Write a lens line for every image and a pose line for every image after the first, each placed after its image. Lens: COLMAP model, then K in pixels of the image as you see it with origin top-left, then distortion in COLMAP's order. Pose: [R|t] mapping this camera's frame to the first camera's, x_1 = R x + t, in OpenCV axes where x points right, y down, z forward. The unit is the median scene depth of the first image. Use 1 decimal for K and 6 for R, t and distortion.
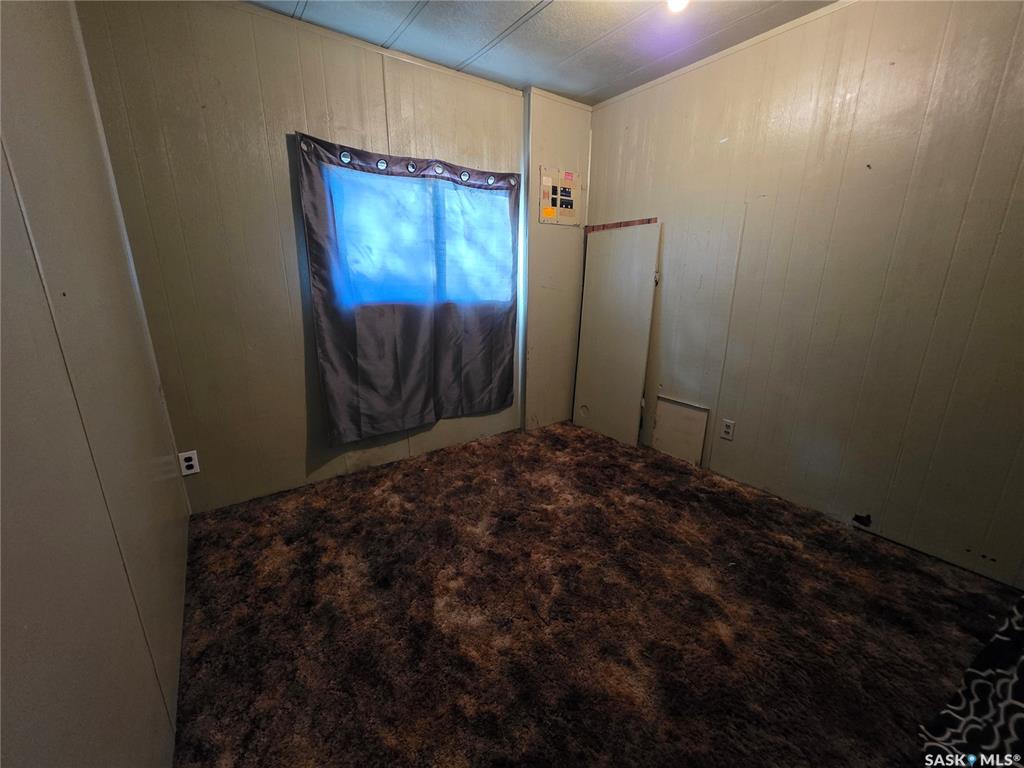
lens RADIAL K [[407.0, 0, 512.6], [0, 407.0, 384.9], [0, 0, 1]] dist [0.001767, -0.000242]
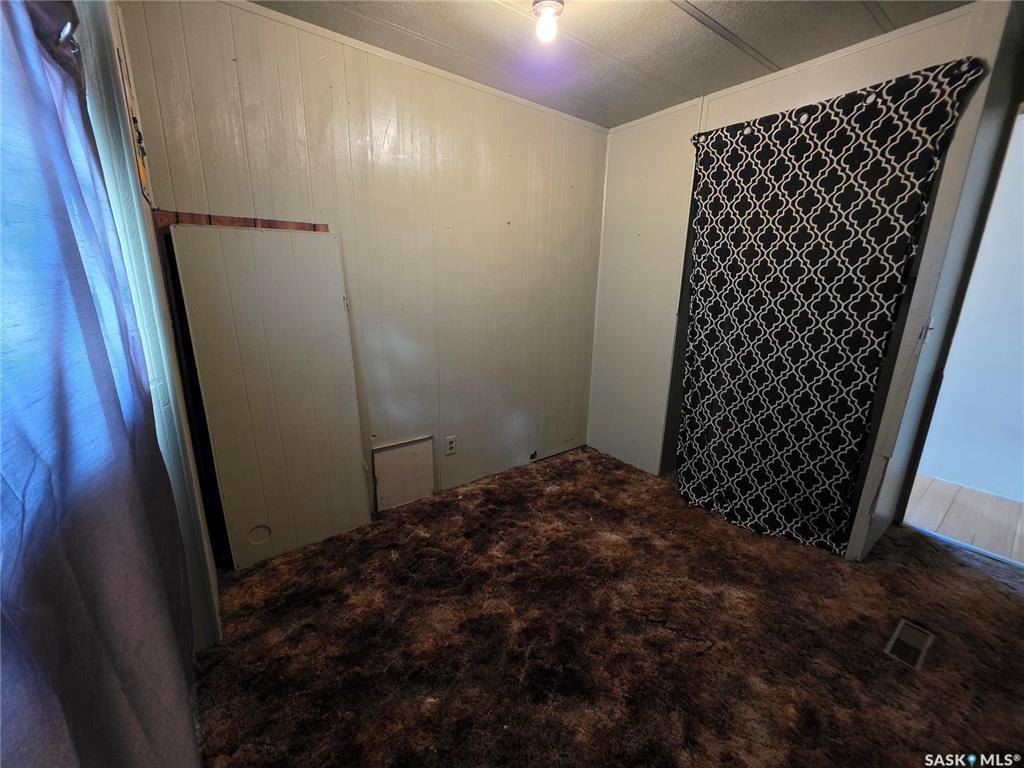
lens RADIAL K [[407.0, 0, 513.5], [0, 407.0, 383.5], [0, 0, 1]] dist [0.001767, -0.000242]
pose [[-0.013197, -0.248757, 0.968476, -0.487746], [0.244641, 0.938321, 0.244345, -0.277545], [-0.969524, 0.240154, 0.048473, 0.815097]]
